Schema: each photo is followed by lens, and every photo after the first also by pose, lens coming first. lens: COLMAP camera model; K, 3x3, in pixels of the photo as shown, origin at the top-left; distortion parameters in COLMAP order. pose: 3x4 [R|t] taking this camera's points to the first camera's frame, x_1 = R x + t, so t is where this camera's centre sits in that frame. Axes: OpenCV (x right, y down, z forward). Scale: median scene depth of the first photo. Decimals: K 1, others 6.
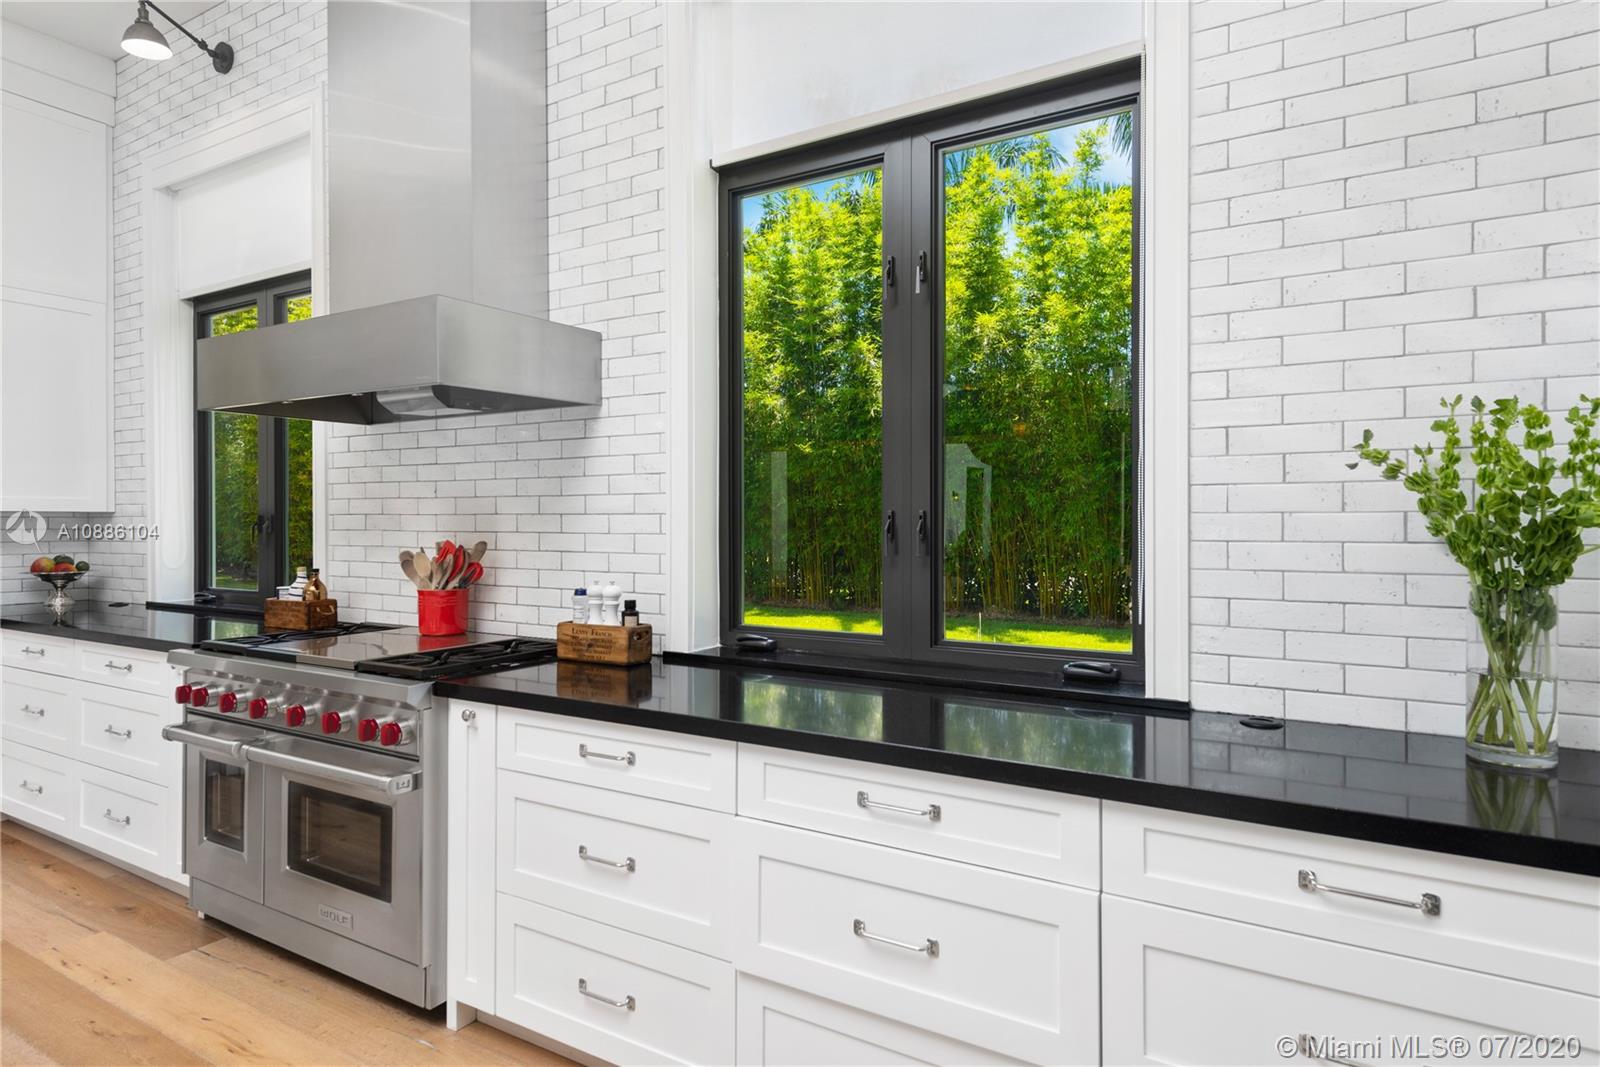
lens RADIAL K [[903.3, 0, 795.5], [0, 903.3, 521.7], [0, 0, 1]] dist [0.028111, 0.000282]
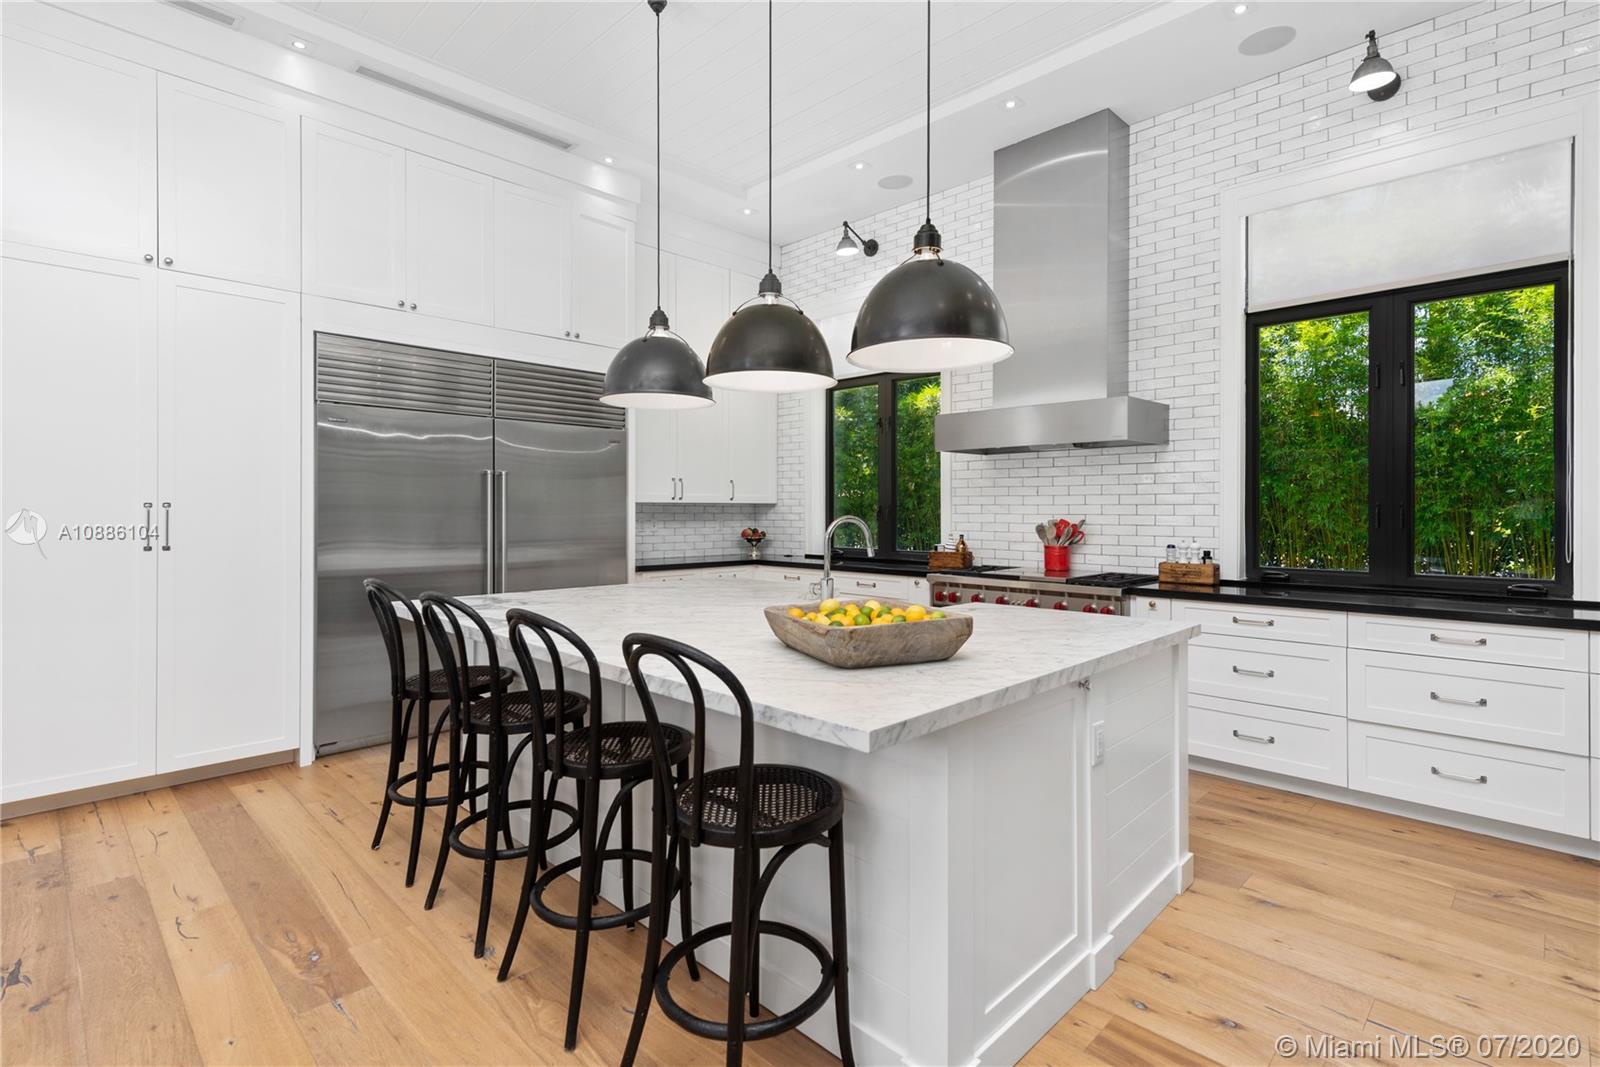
lens RADIAL K [[773.6, 0, 797.6], [0, 773.6, 515.2], [0, 0, 1]] dist [0.014321, -0.001848]
pose [[0.971738, 0.003062, -0.236044, -0.528716], [-0.001644, 0.999979, 0.006202, 0.003993], [0.236058, -0.005639, 0.971723, -0.642373]]
